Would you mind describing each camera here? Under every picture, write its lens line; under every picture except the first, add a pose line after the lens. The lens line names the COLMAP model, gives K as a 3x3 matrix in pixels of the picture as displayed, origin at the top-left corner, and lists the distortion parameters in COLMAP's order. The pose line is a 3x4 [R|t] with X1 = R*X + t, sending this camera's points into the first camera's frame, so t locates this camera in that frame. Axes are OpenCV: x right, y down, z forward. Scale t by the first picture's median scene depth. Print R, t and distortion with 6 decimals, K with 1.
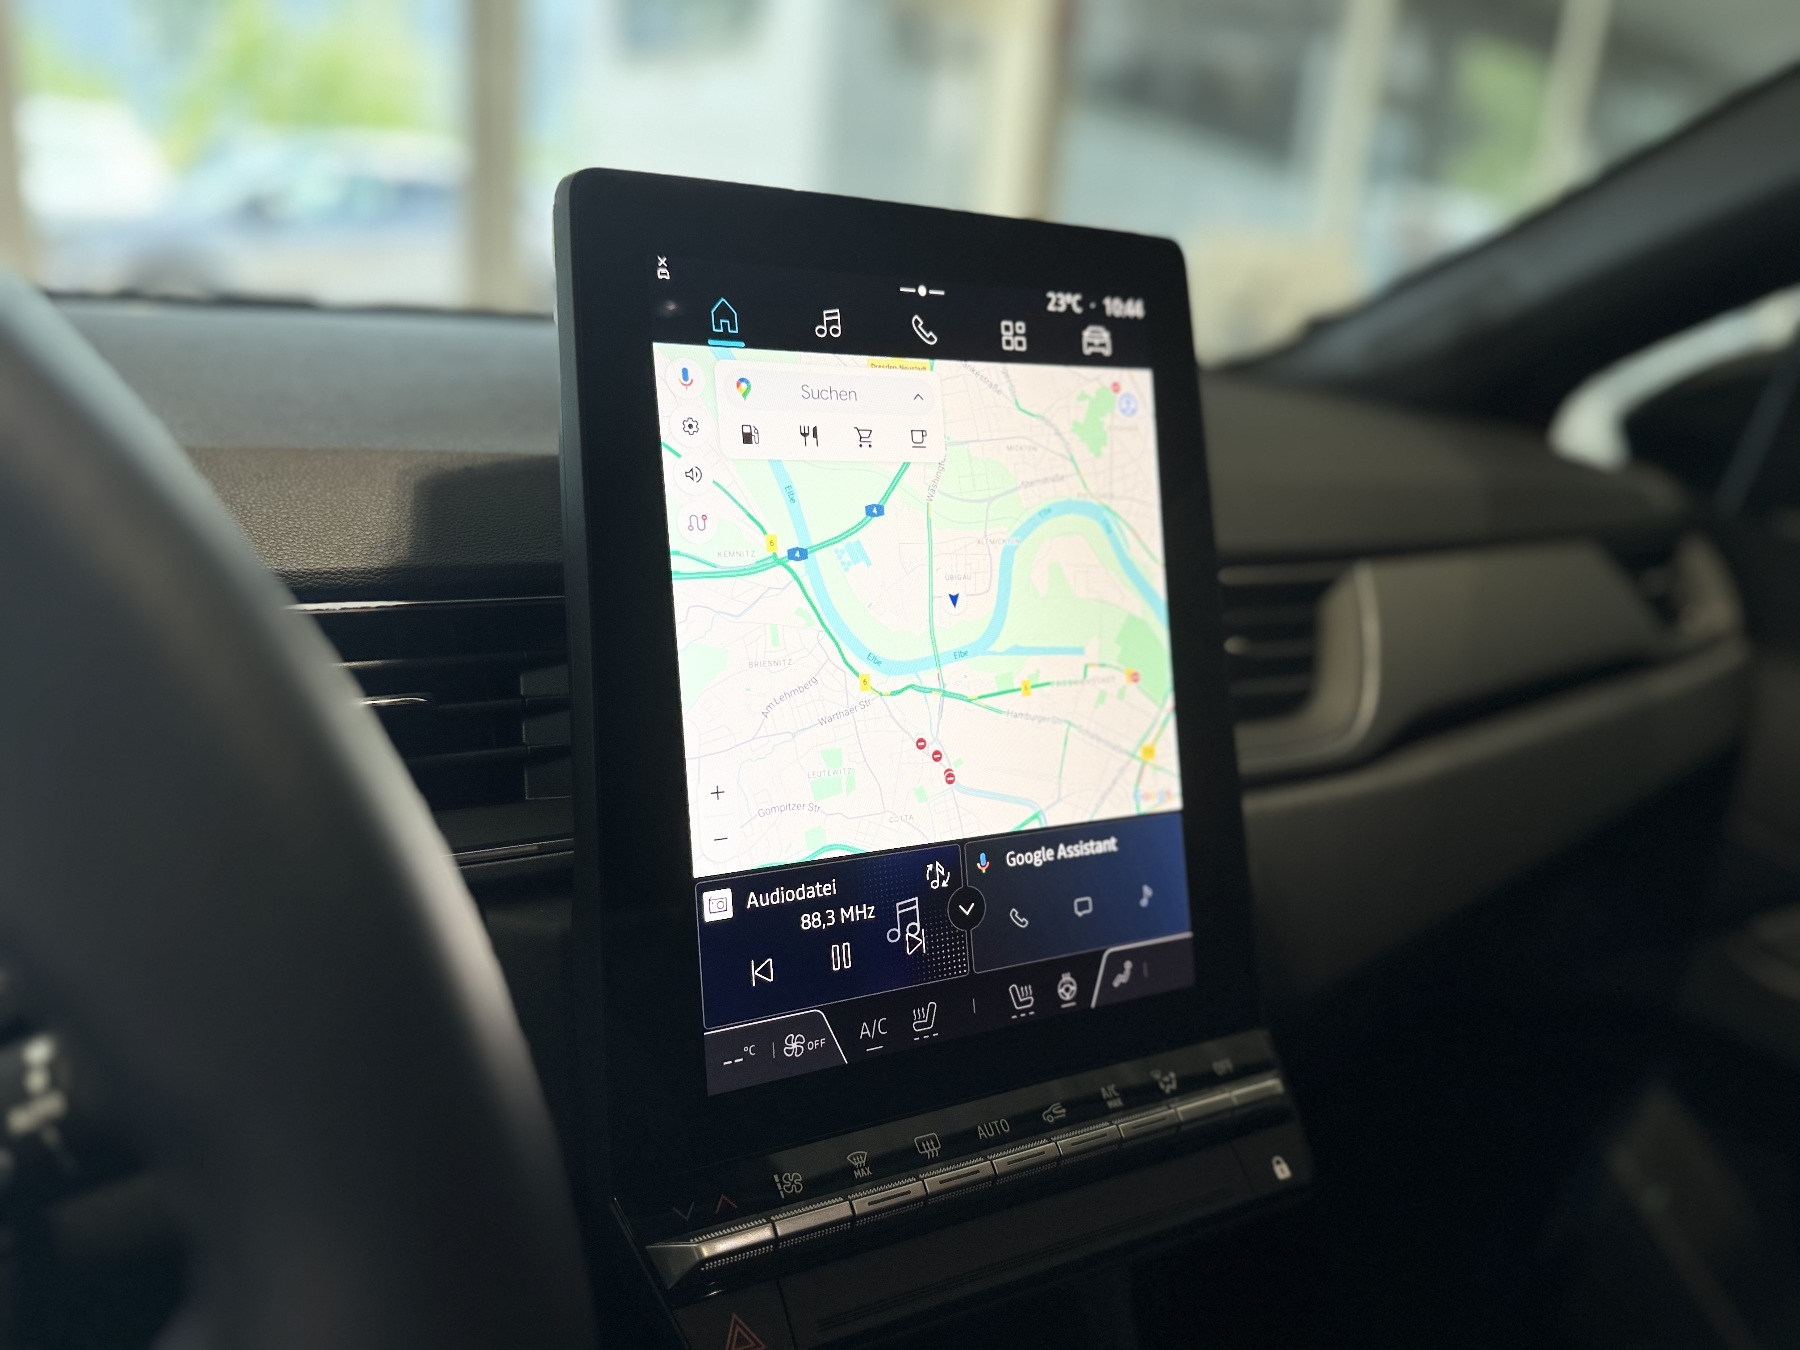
lens RADIAL K [[1255.4, 0, 900.0], [0, 1255.4, 675.0], [0, 0, 1]] dist [0.160824, -0.411971]
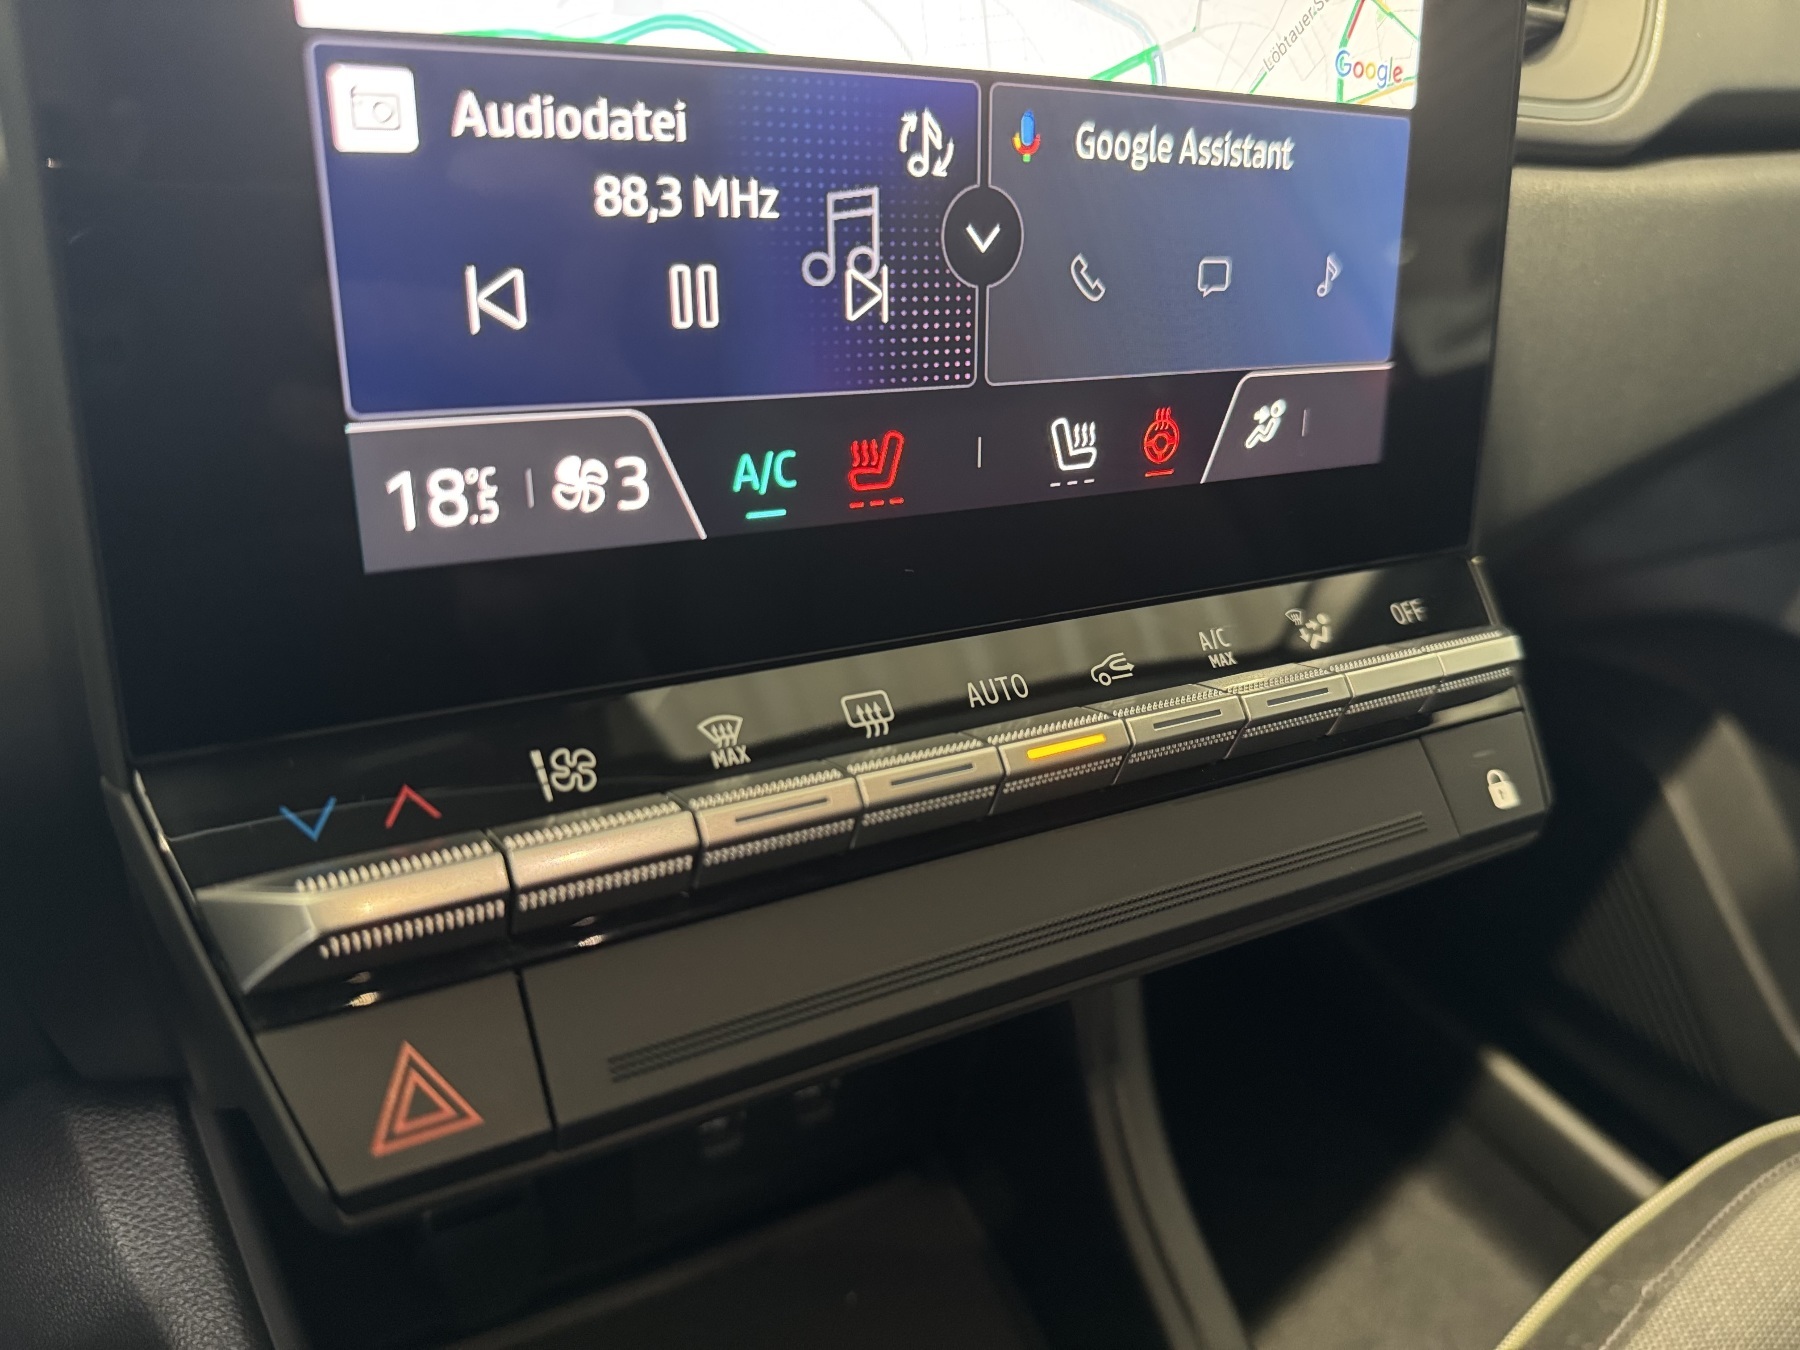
lens RADIAL K [[1255.4, 0, 900.0], [0, 1255.4, 675.0], [0, 0, 1]] dist [0.160824, -0.411971]
pose [[0.996787, 0.054041, 0.059119, 0.004560], [-0.069139, 0.953163, 0.294450, 0.205454], [-0.040438, -0.297591, 0.953837, 0.524487]]
